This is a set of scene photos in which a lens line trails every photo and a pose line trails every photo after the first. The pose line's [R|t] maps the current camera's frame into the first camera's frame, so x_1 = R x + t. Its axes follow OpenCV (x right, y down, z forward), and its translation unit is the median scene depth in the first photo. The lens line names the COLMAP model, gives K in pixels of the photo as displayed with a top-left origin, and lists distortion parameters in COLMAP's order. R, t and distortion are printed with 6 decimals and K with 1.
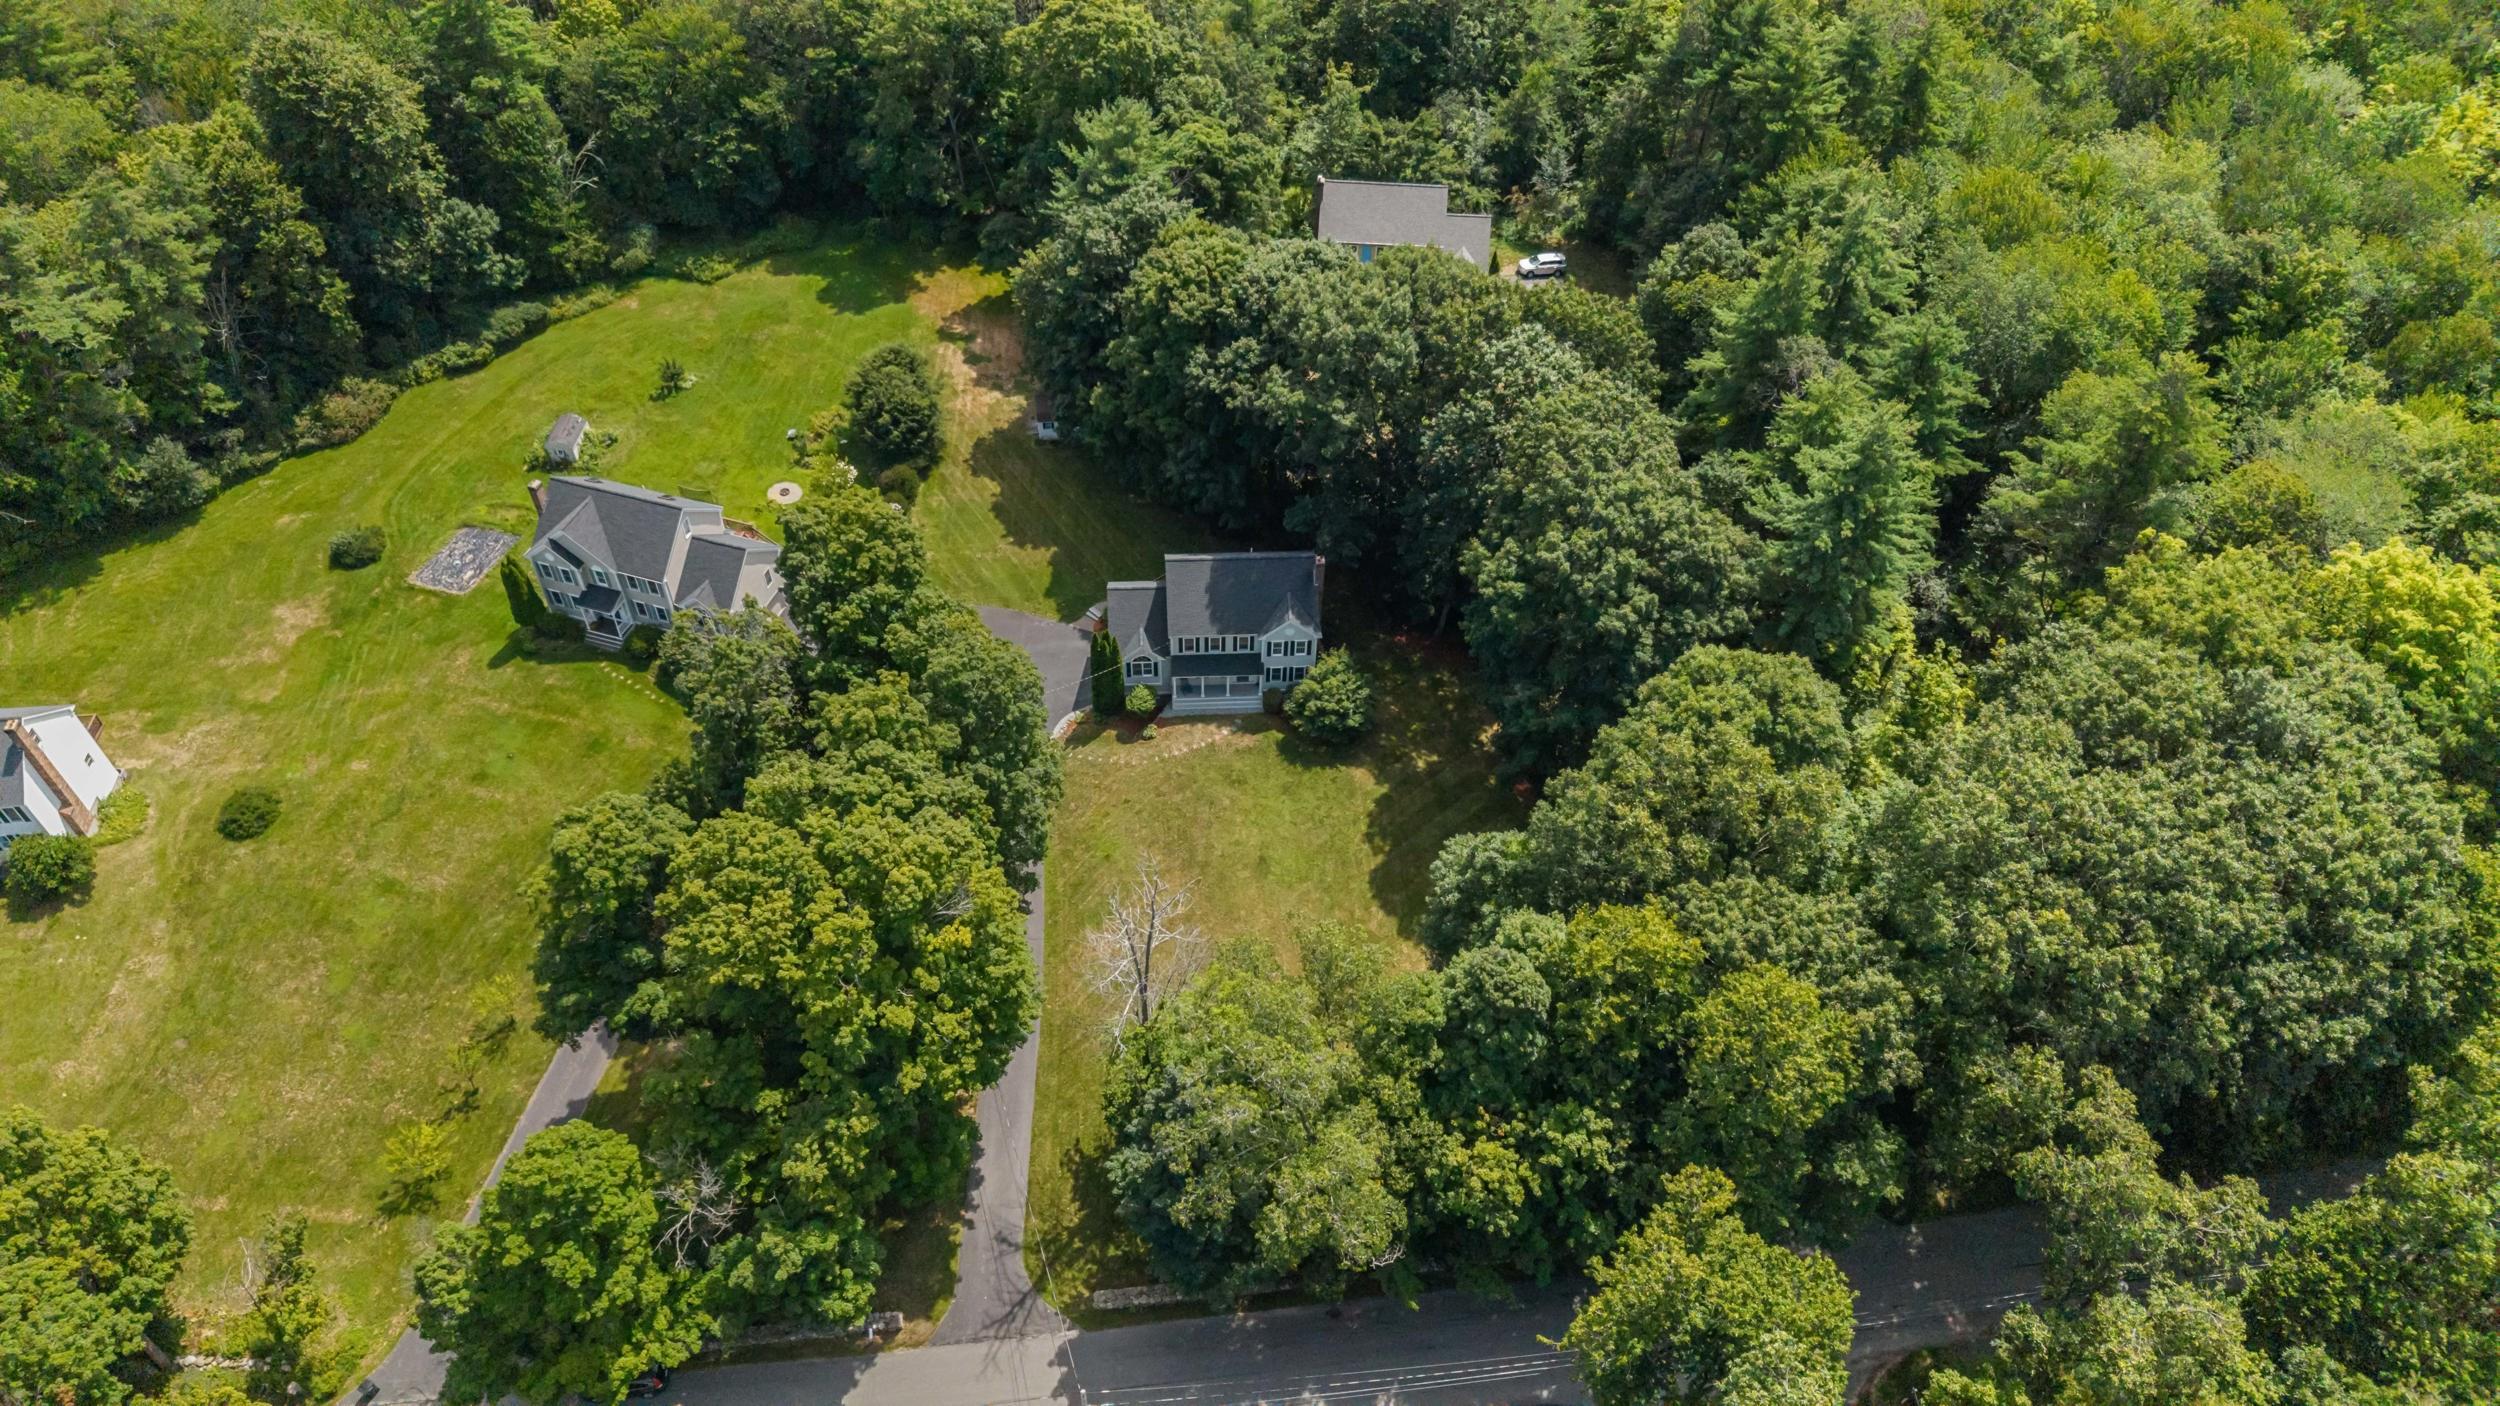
lens RADIAL K [[1599.3, 0, 1247.7], [0, 1599.3, 706.4], [0, 0, 1]] dist [0.000357, 0.000047]
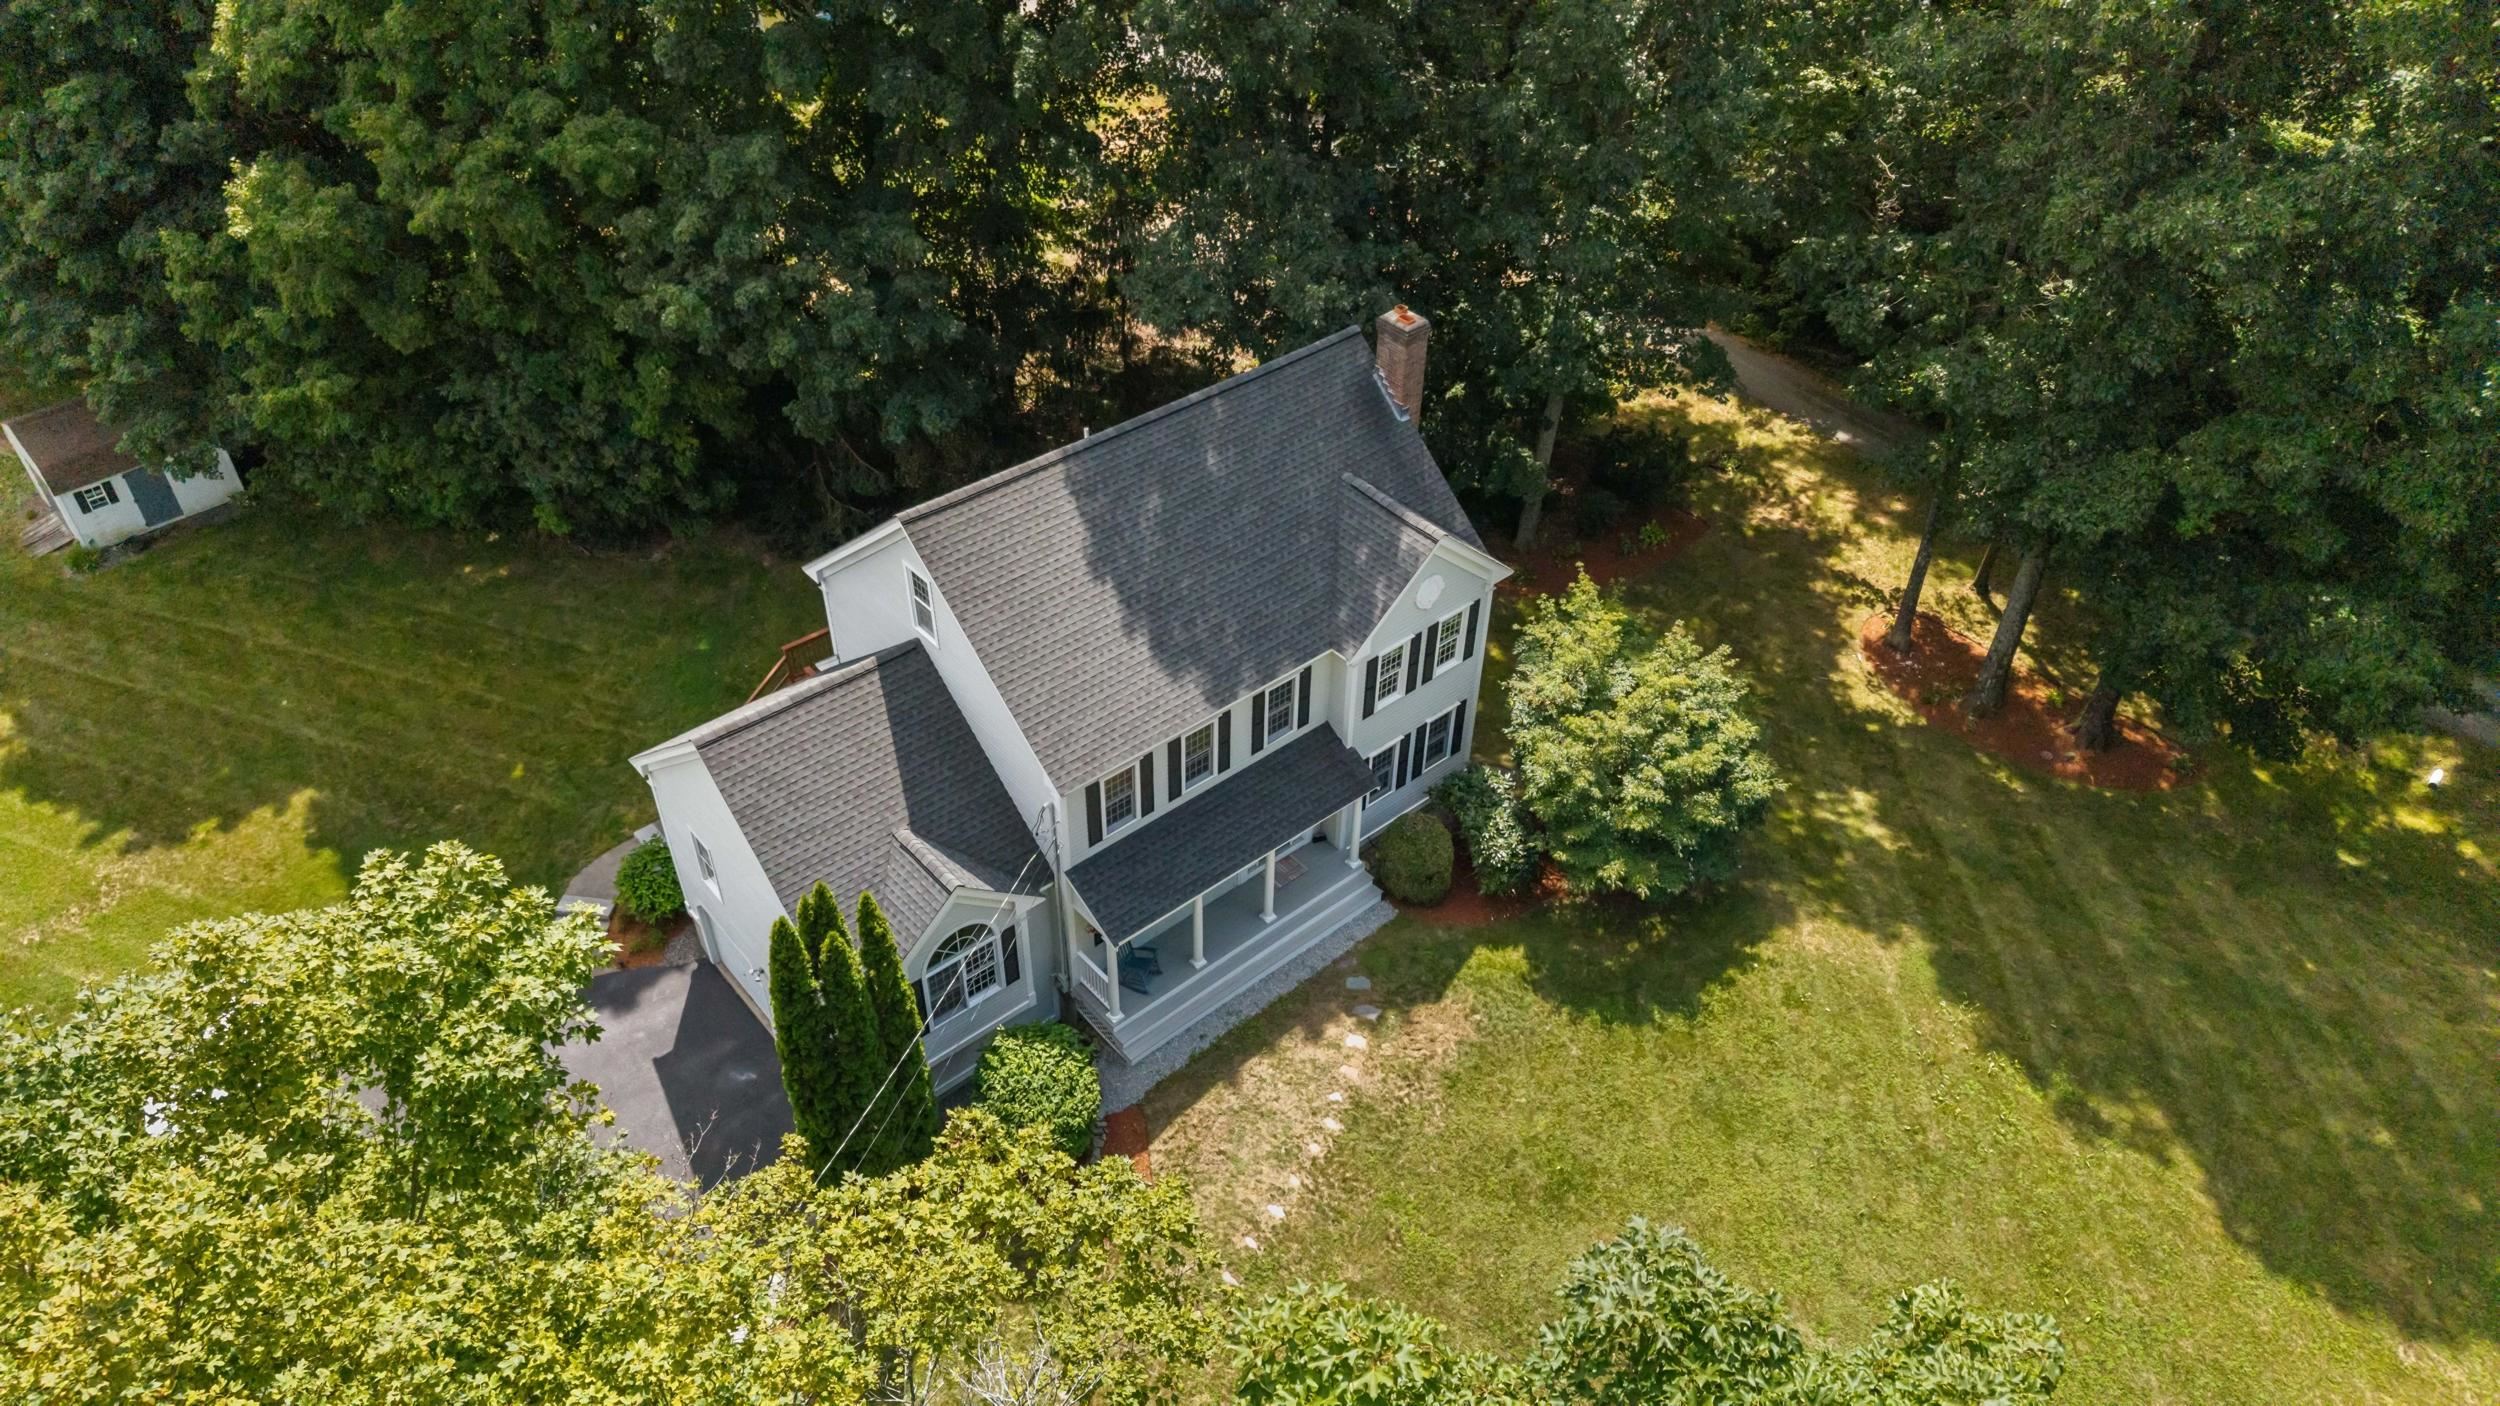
lens RADIAL K [[1599.3, 0, 1243.3], [0, 1599.3, 689.0], [0, 0, 1]] dist [0.000357, 0.000047]
pose [[0.791302, -0.393693, 0.467811, -0.130820], [0.445326, 0.895368, 0.000240, -0.044926], [-0.418958, 0.208138, 0.883829, 0.757506]]
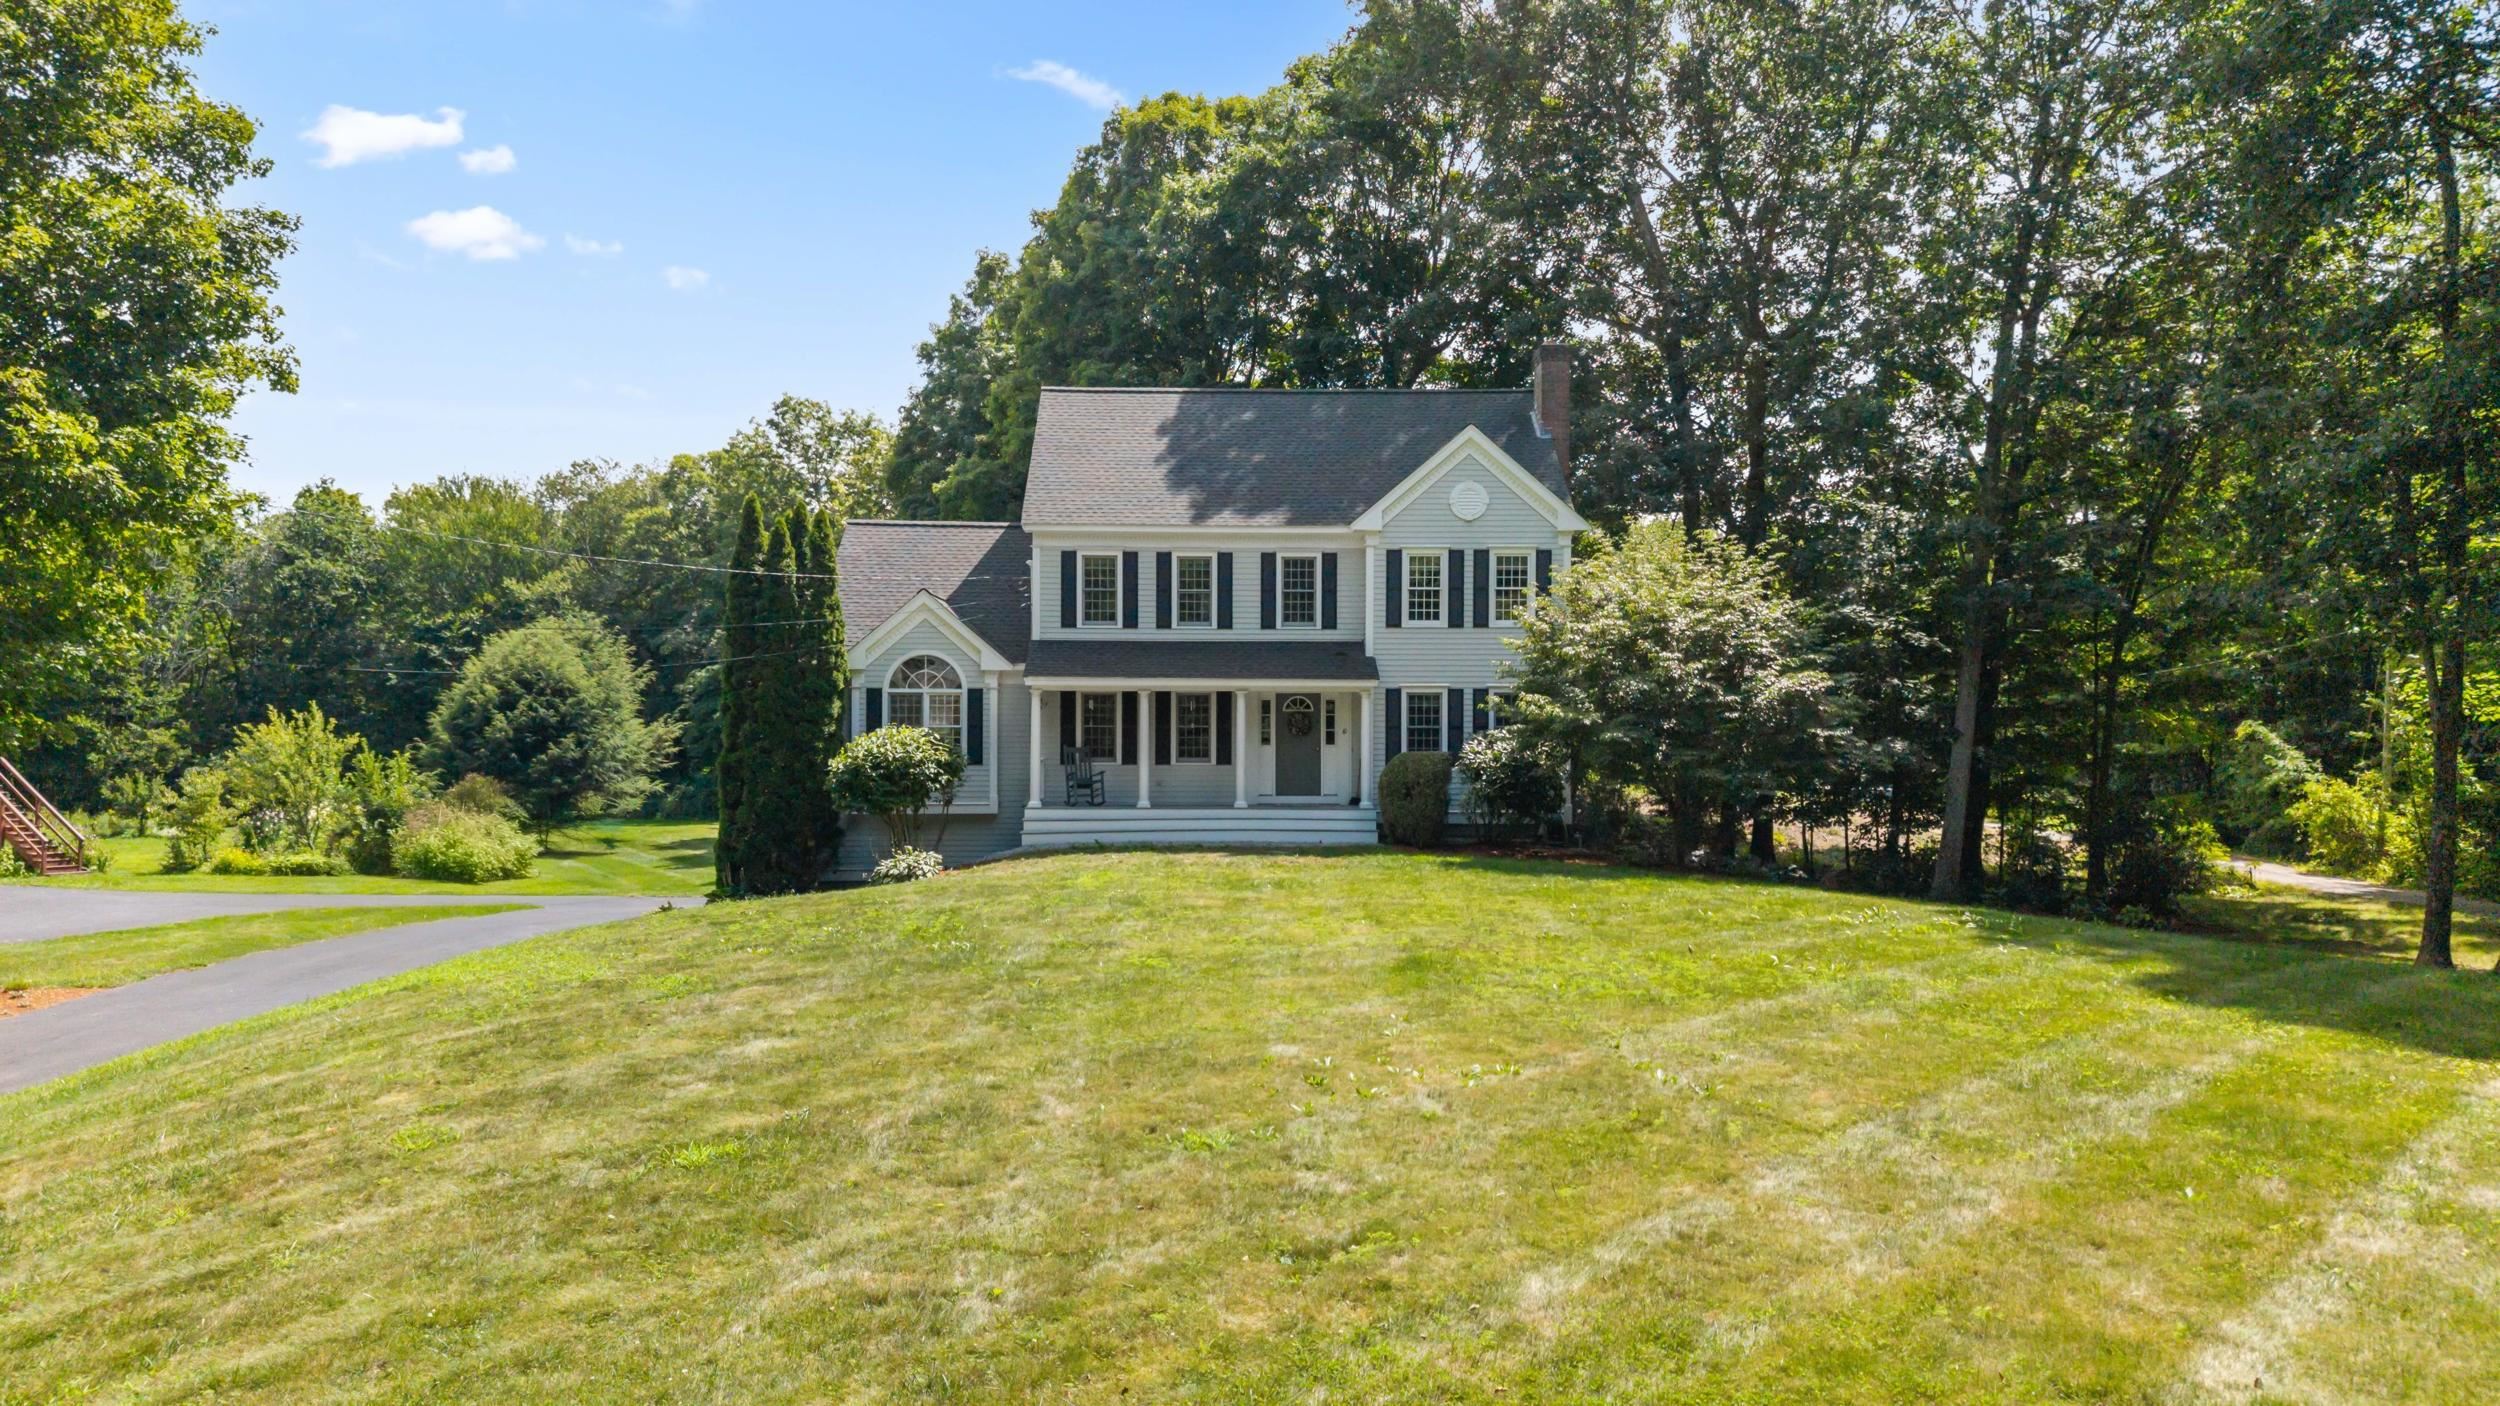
lens RADIAL K [[1599.3, 0, 1245.1], [0, 1599.3, 689.5], [0, 0, 1]] dist [0.000357, 0.000047]
pose [[0.999287, -0.013290, -0.035331, -0.001605], [-0.016621, 0.685443, -0.727936, 0.170238], [0.033891, 0.728005, 0.684734, 0.817783]]
